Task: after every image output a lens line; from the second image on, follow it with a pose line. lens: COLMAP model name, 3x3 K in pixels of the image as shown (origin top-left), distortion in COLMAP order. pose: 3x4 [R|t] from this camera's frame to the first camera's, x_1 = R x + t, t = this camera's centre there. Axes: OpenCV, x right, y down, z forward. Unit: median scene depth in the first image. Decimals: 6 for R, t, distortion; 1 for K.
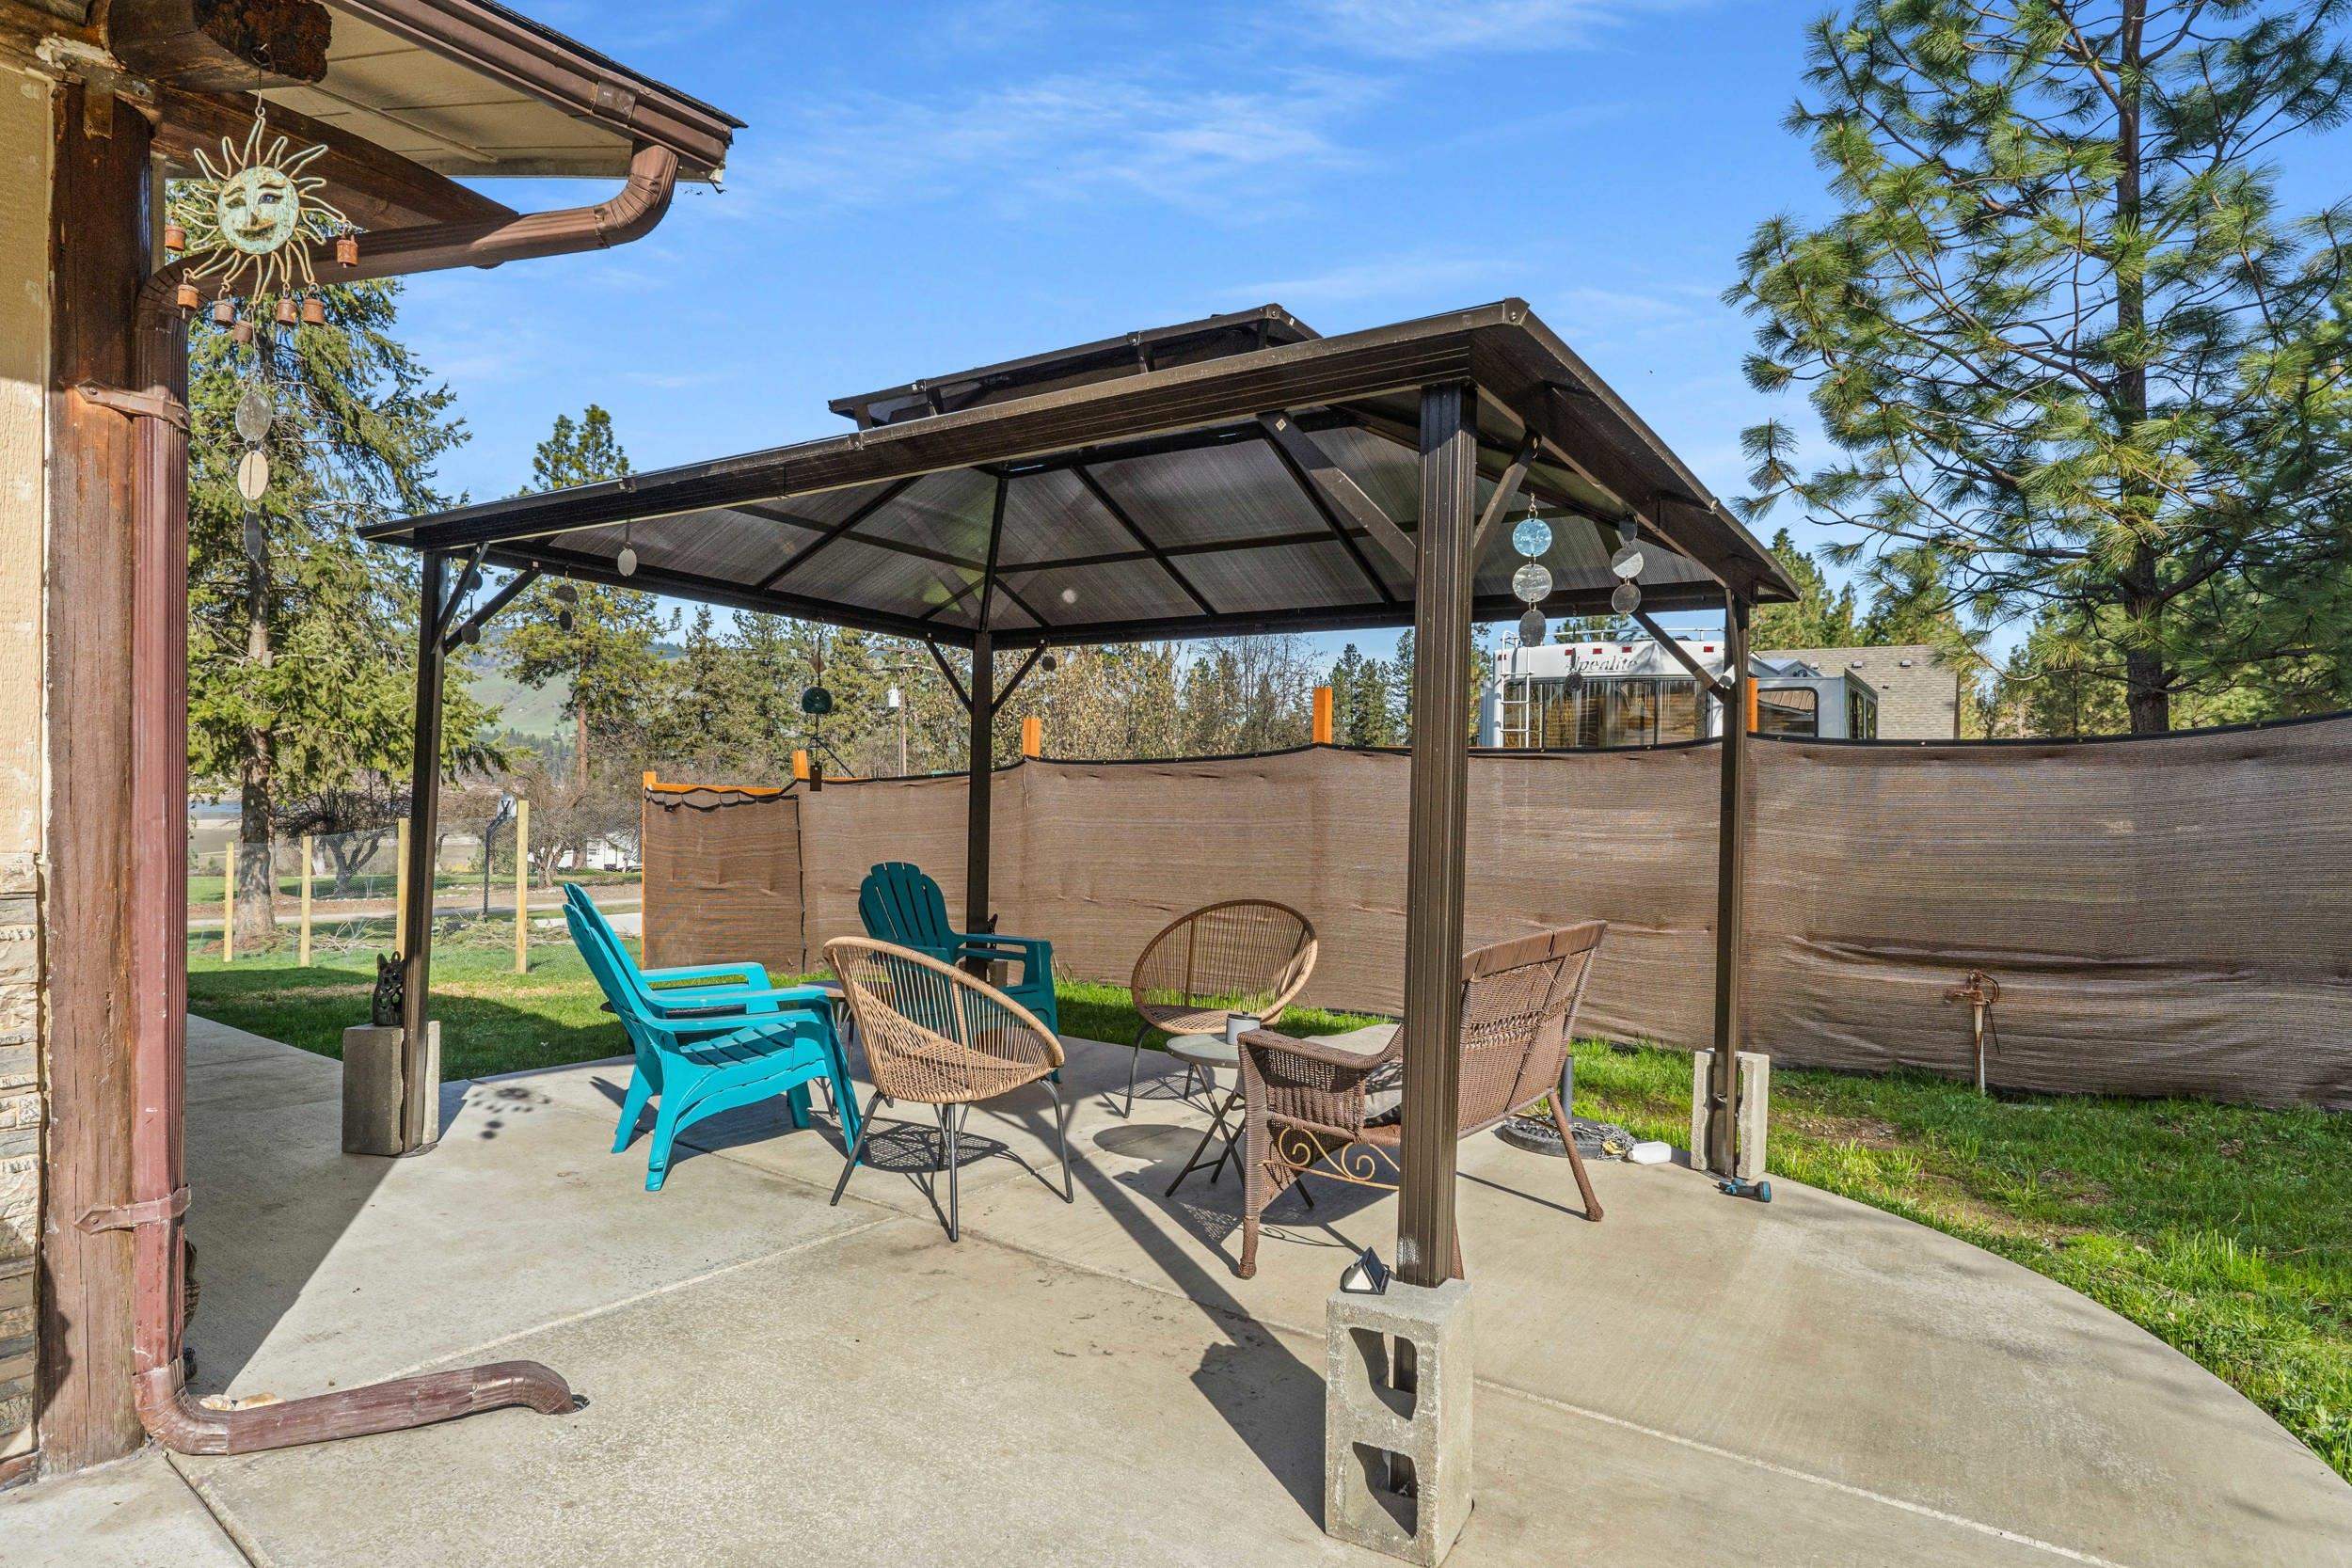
lens RADIAL K [[1283.9, 0, 1174.5], [0, 1283.9, 782.6], [0, 0, 1]] dist [-0.003879, 0.000201]
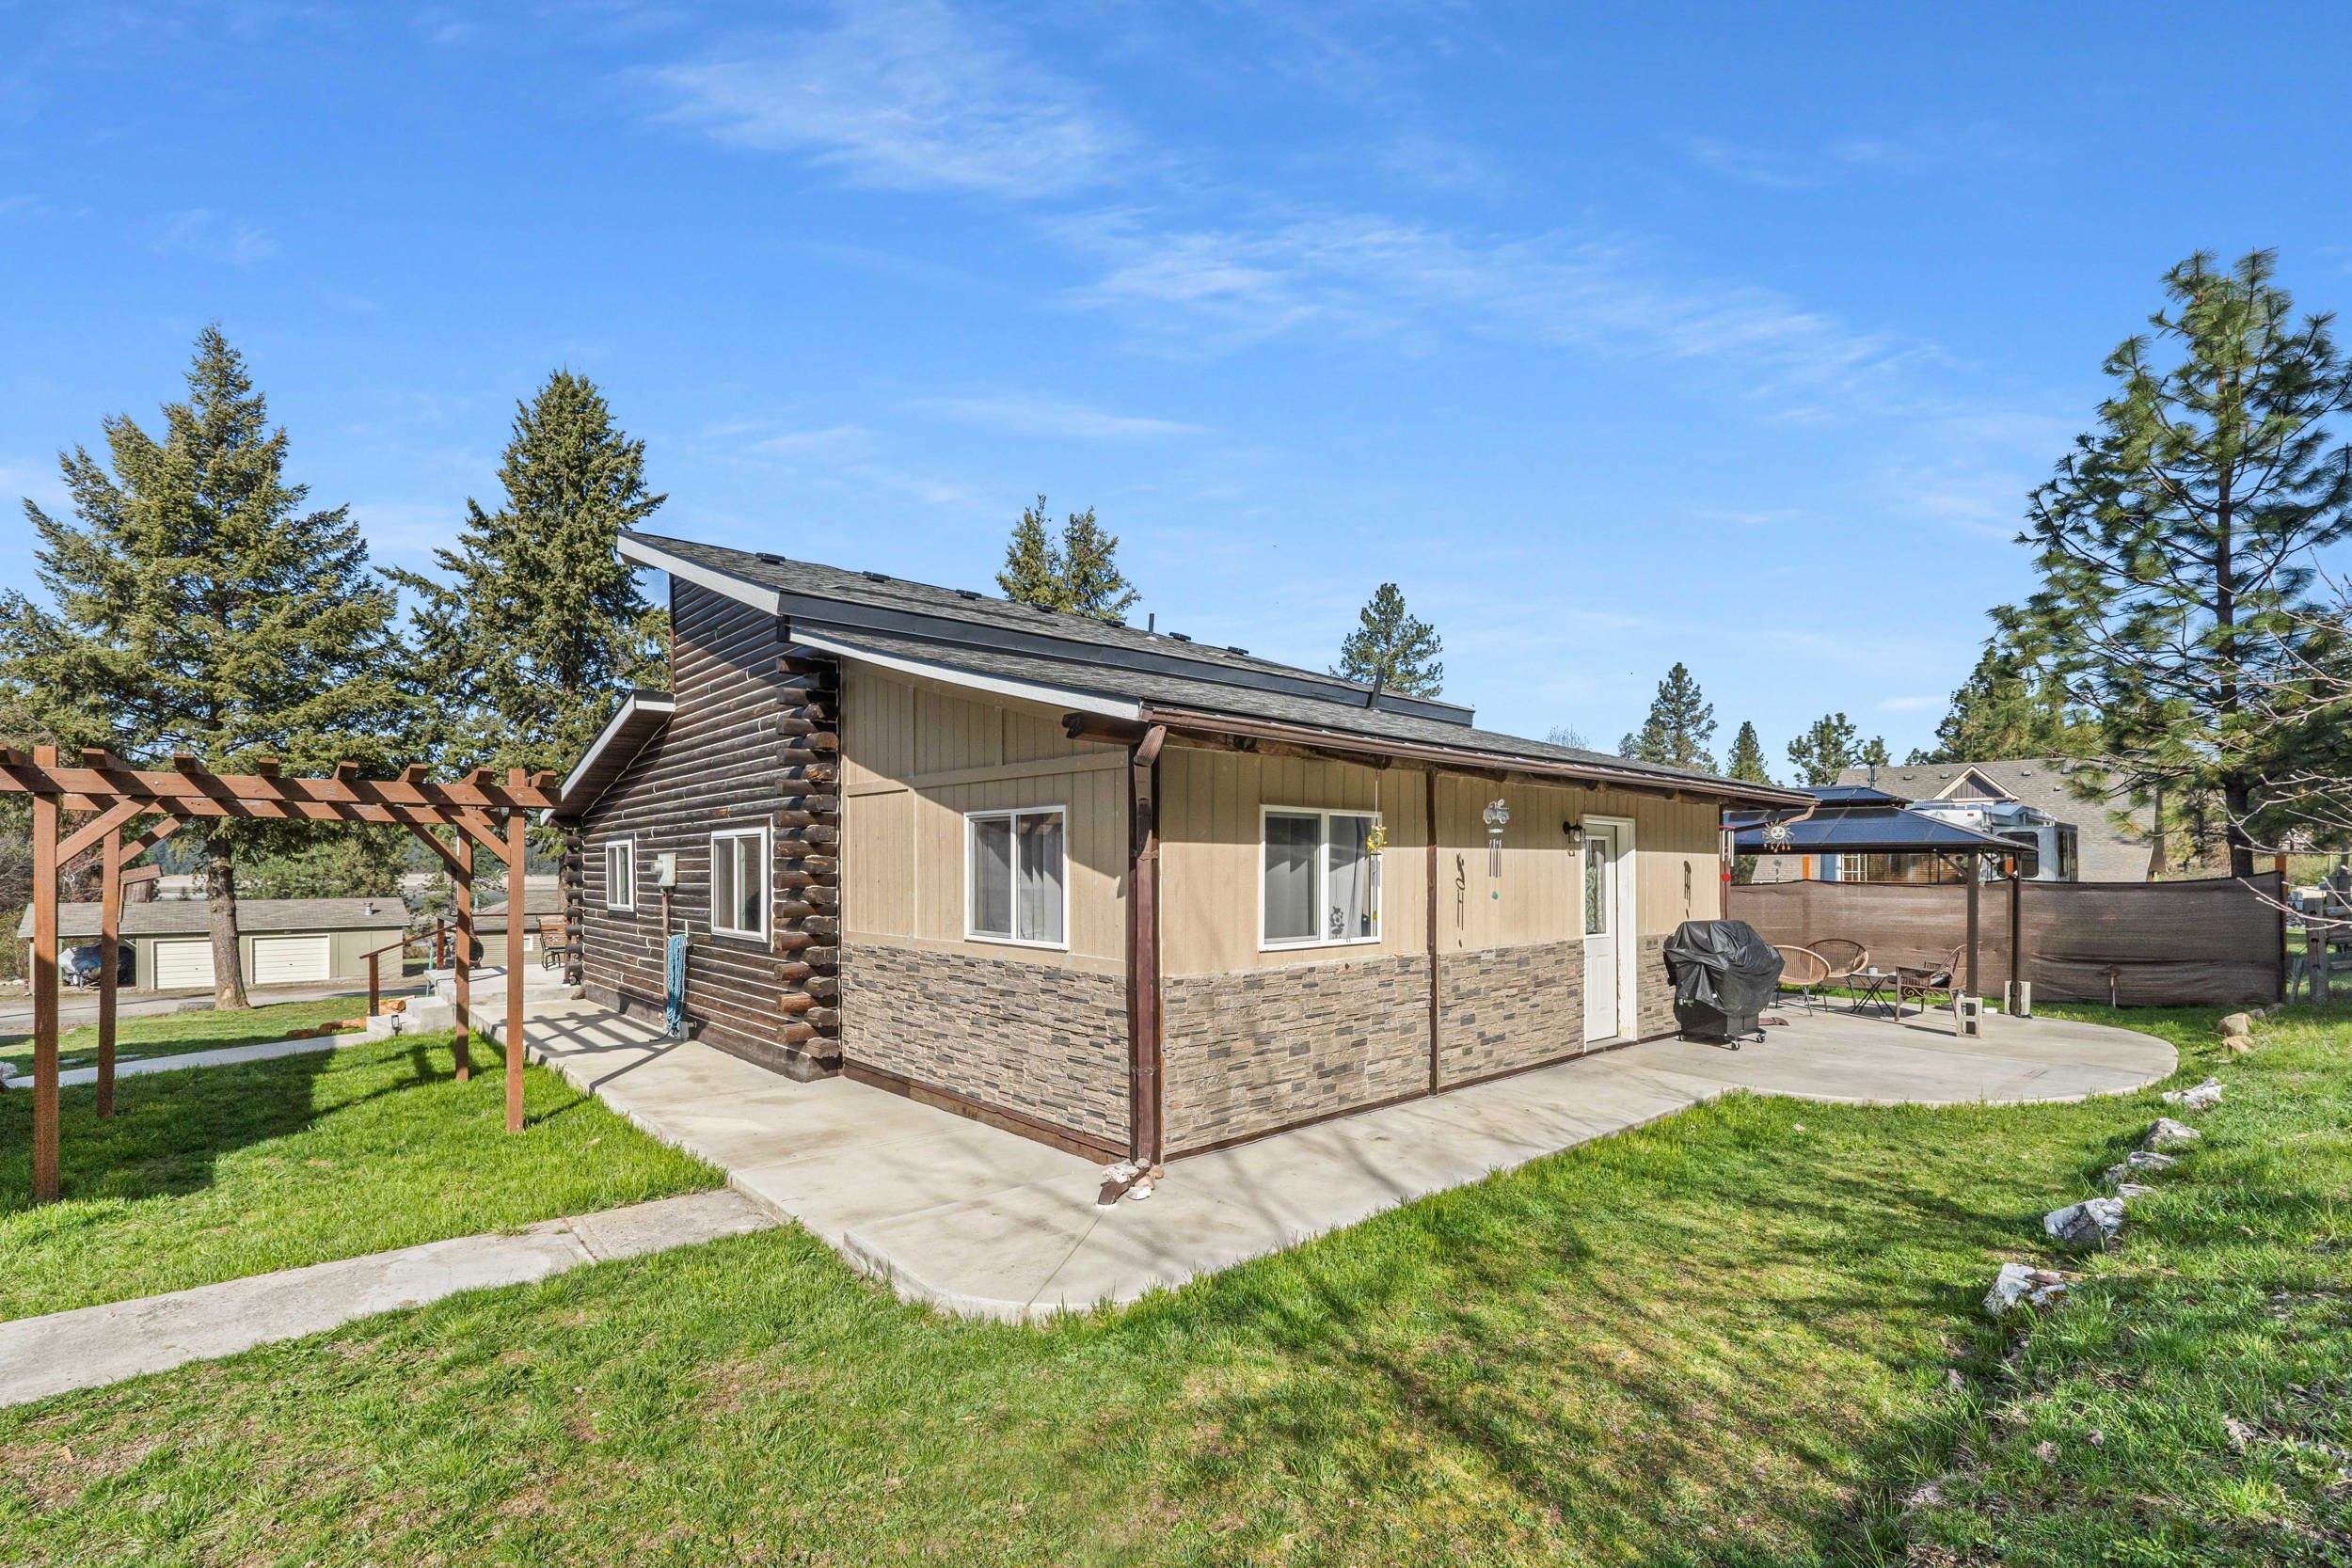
lens RADIAL K [[999.9, 0, 1161.0], [0, 999.9, 870.1], [0, 0, 1]] dist [-0.008515, 0.000123]
pose [[0.967643, -0.019692, -0.251552, -0.189218], [0.020586, 0.999788, 0.000923, -0.023721], [0.251480, -0.006071, 0.967843, -0.366796]]
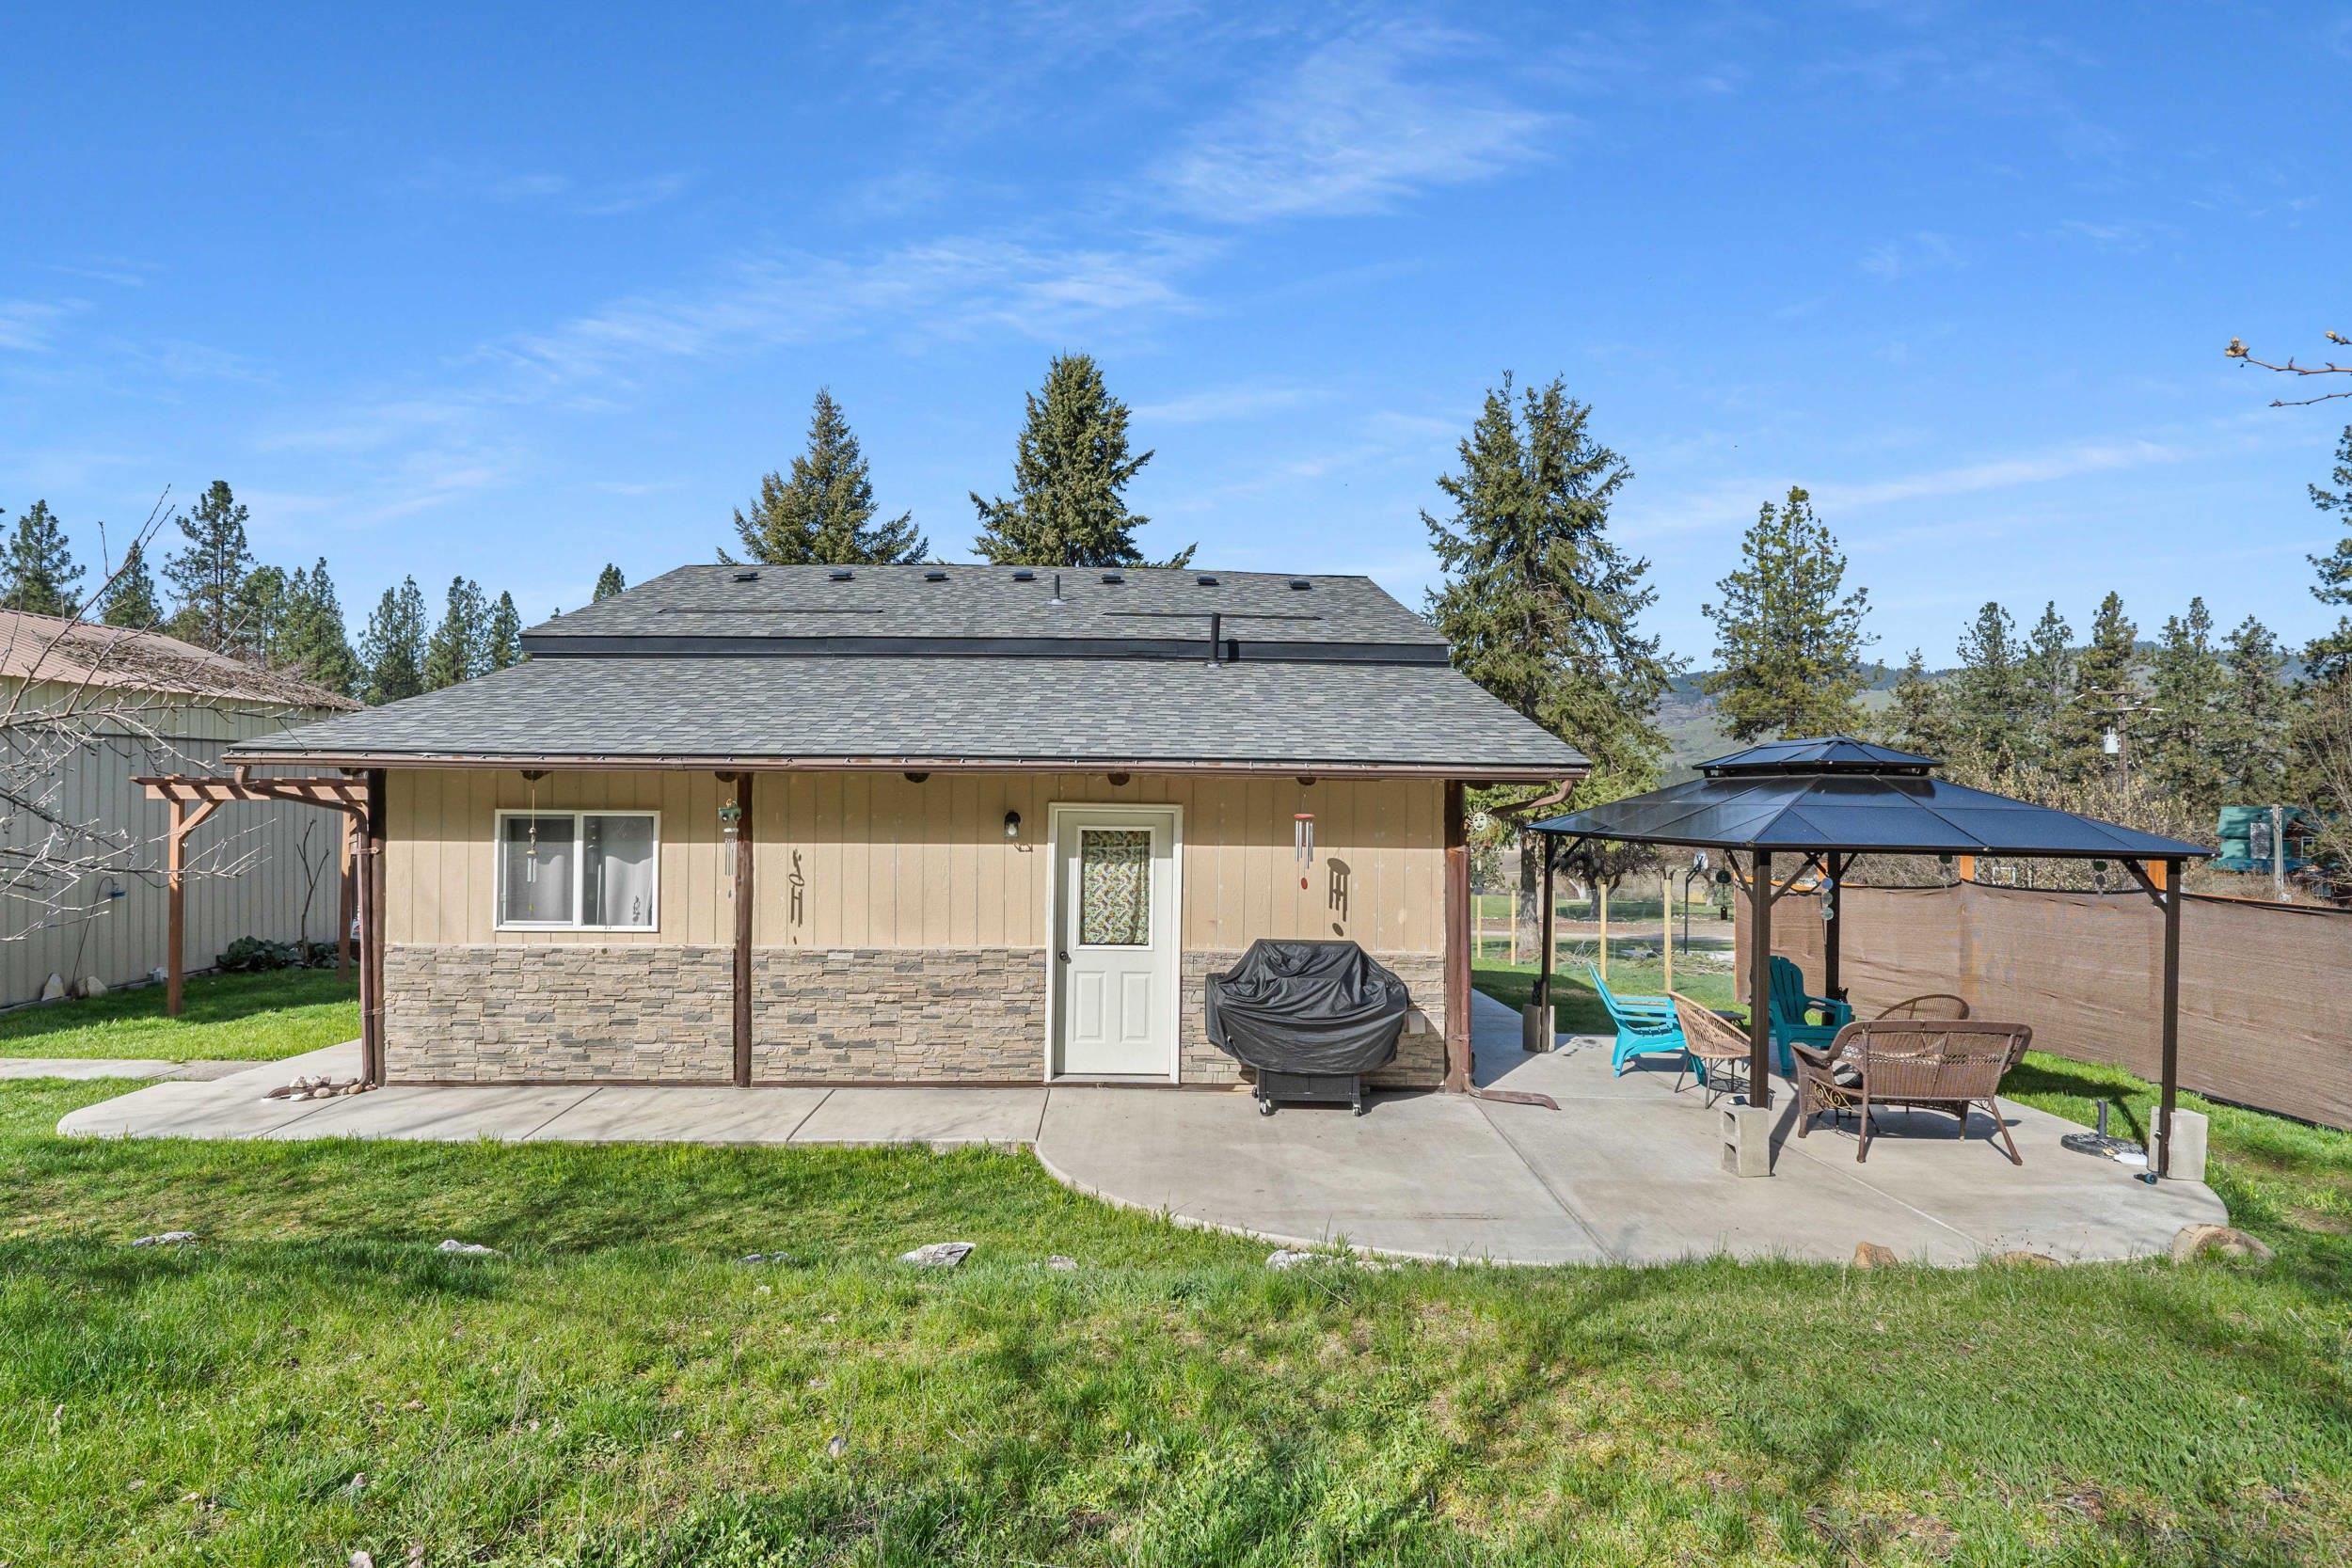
lens RADIAL K [[1193.9, 0, 1170.4], [0, 1193.9, 793.7], [0, 0, 1]] dist [-0.004719, -0.000767]
pose [[0.602092, -0.022893, -0.798098, 0.154184], [0.006683, 0.999698, -0.023634, -0.033340], [0.798399, 0.008896, 0.602064, -0.187015]]
